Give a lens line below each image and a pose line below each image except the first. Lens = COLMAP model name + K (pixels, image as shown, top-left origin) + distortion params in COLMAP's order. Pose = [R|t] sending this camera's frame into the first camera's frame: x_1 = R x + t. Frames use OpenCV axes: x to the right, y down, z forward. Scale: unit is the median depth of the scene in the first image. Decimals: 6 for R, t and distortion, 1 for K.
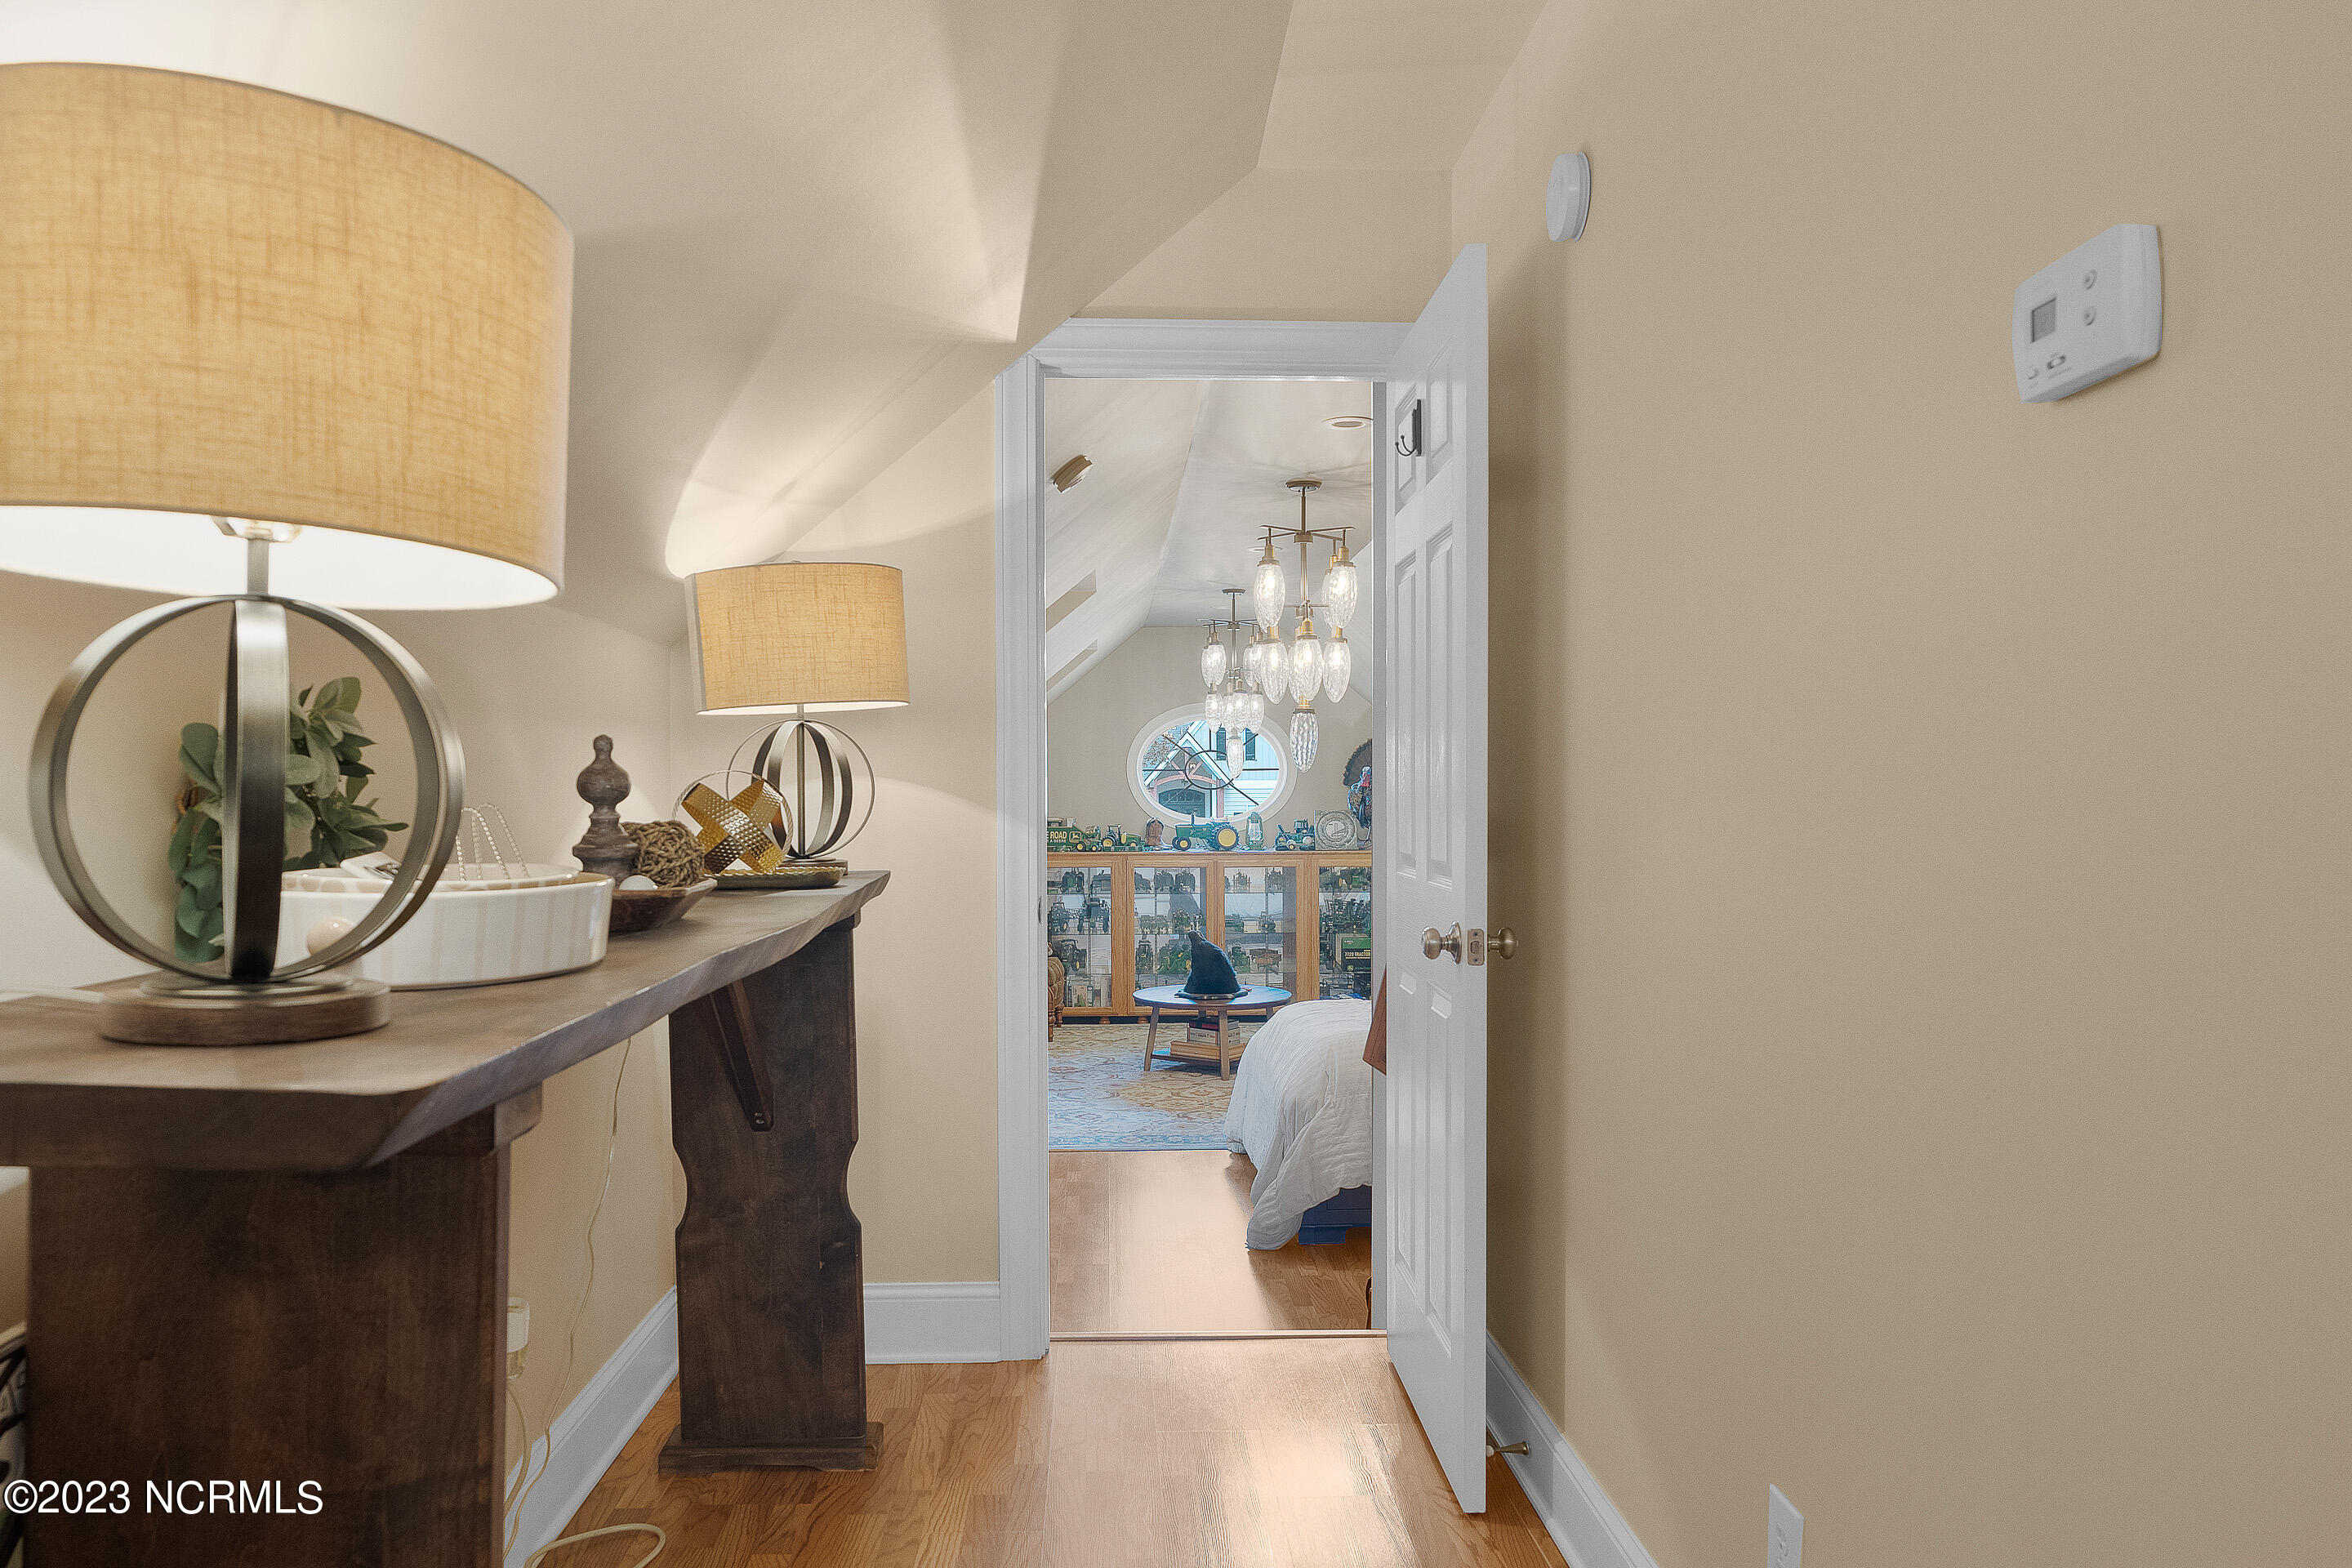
lens RADIAL K [[1634.5, 0, 1173.0], [0, 1634.5, 787.1], [0, 0, 1]] dist [-0.000188, 0.005699]
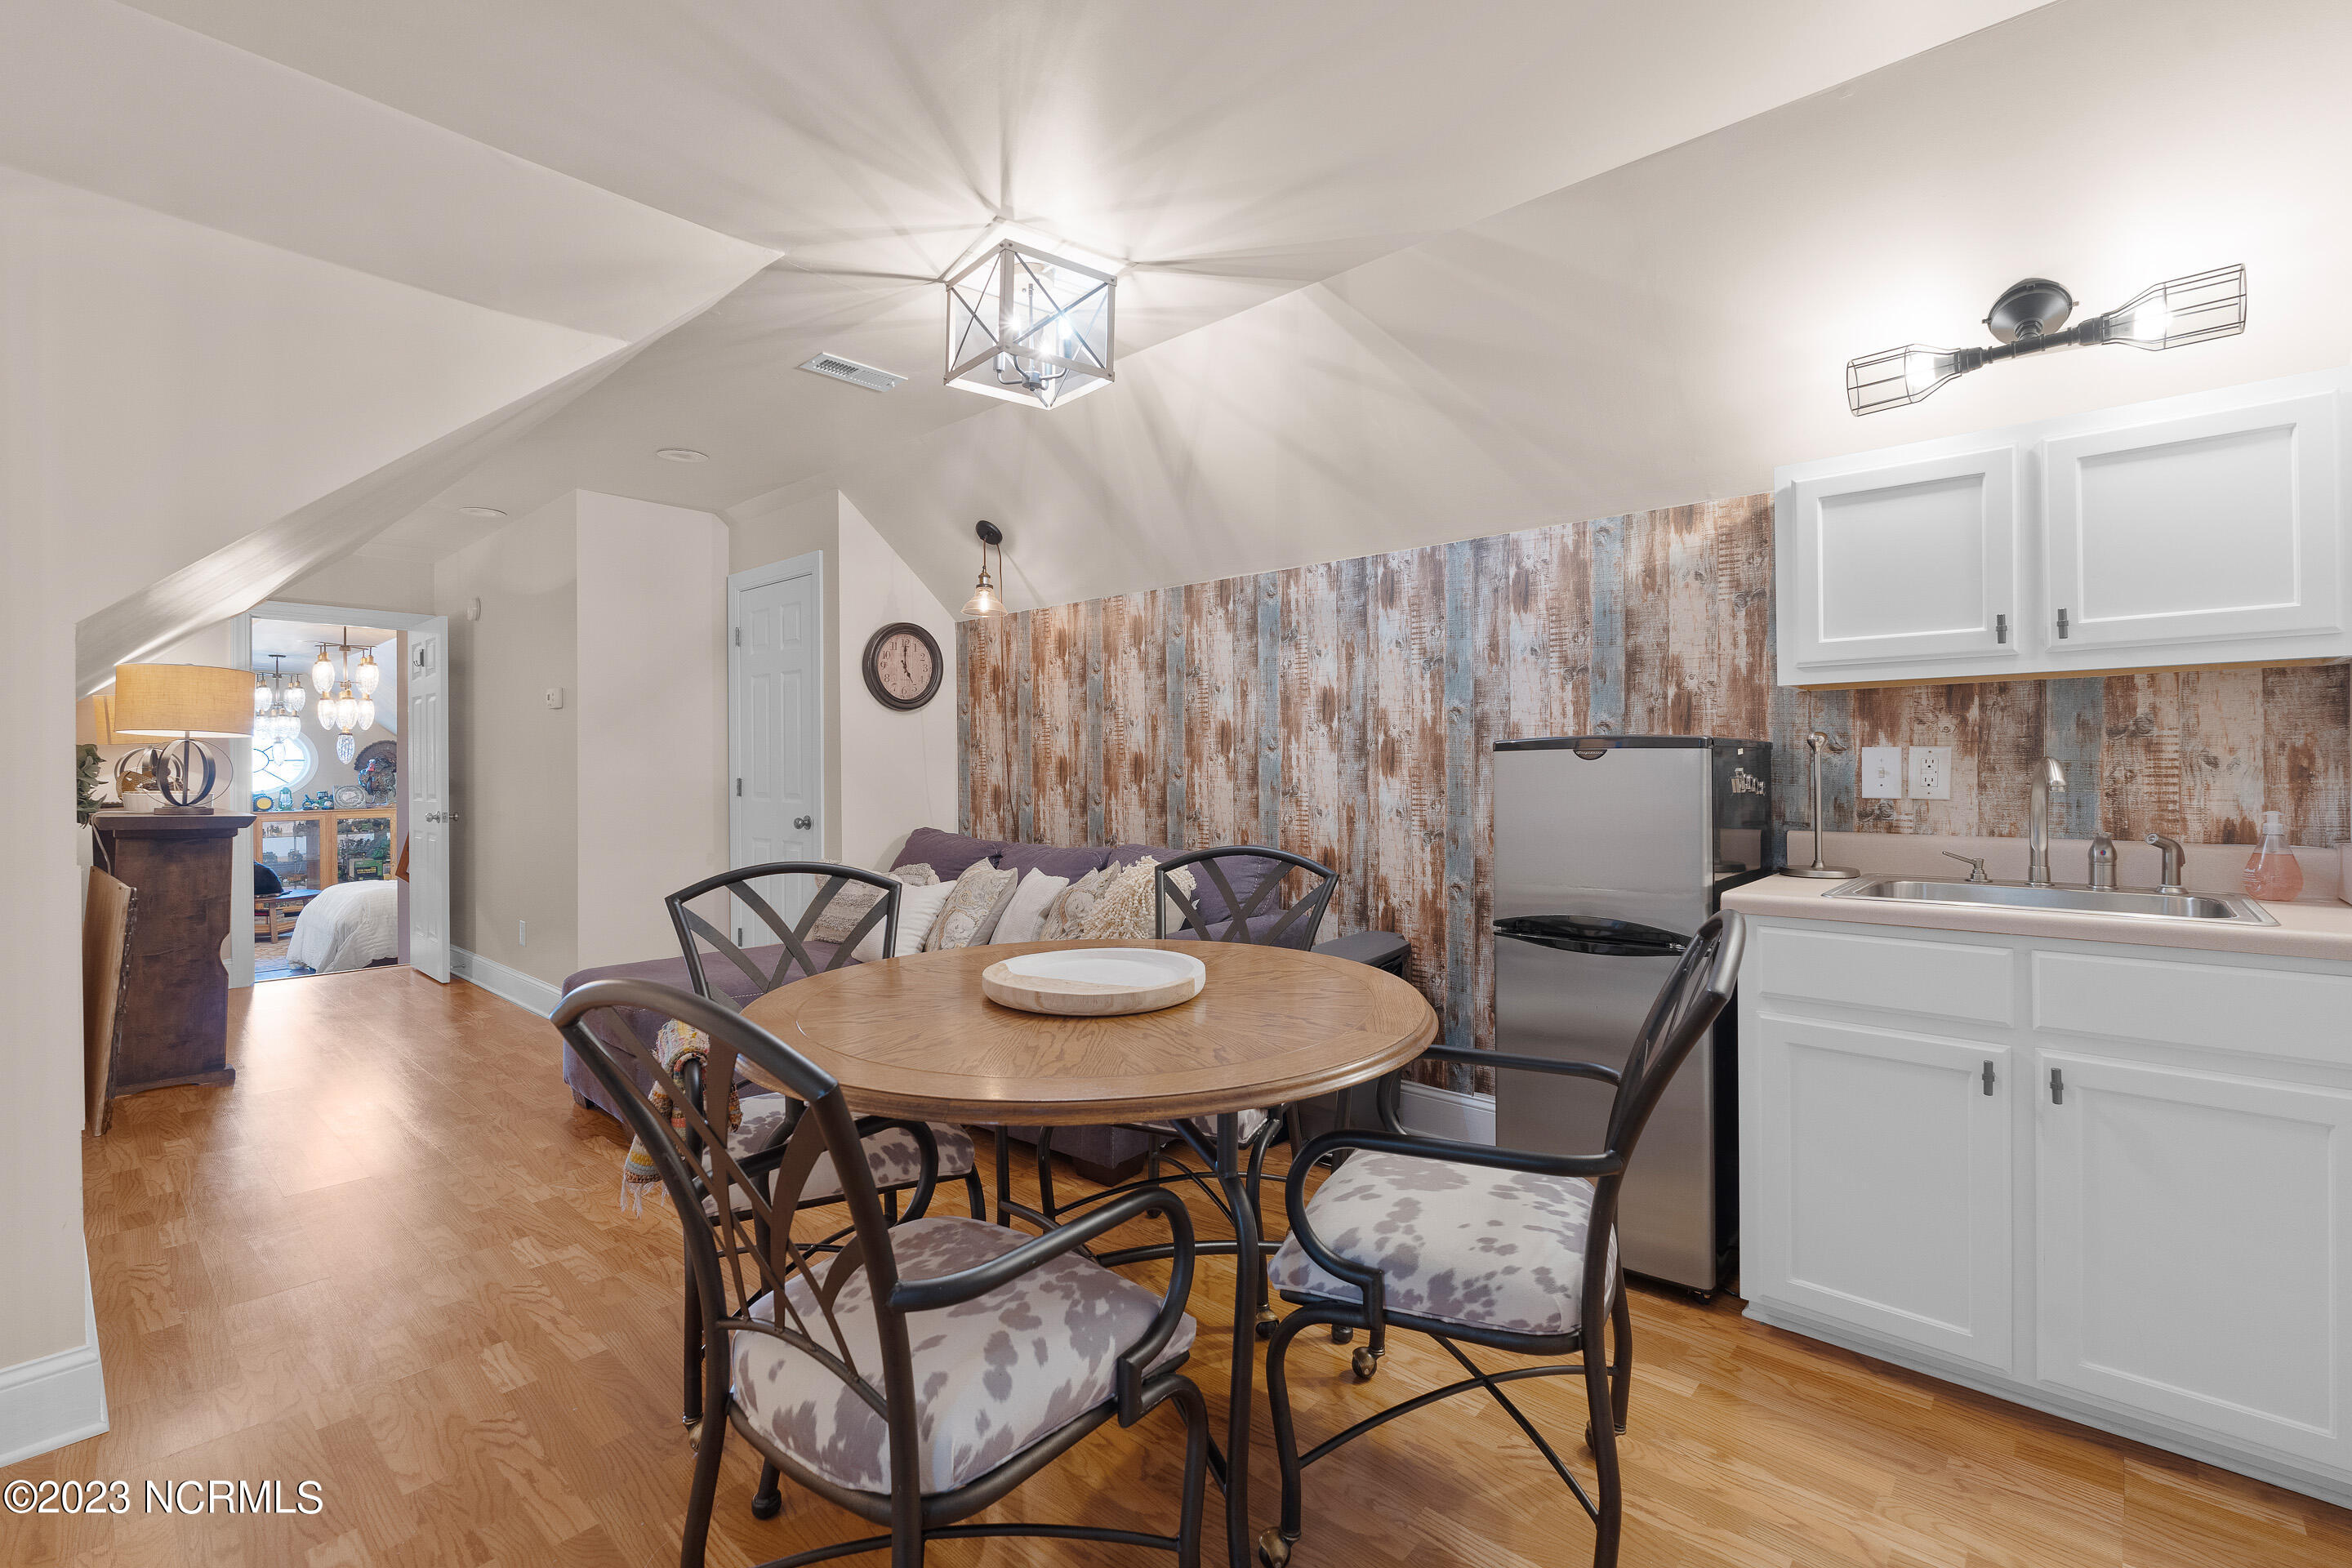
lens RADIAL K [[1041.4, 0, 1162.8], [0, 1041.4, 783.0], [0, 0, 1]] dist [0.000236, -0.000248]
pose [[0.709494, -0.007857, 0.704667, -0.073682], [-0.000135, 0.999936, 0.011286, -0.000329], [-0.704711, -0.008103, 0.709448, -0.416160]]
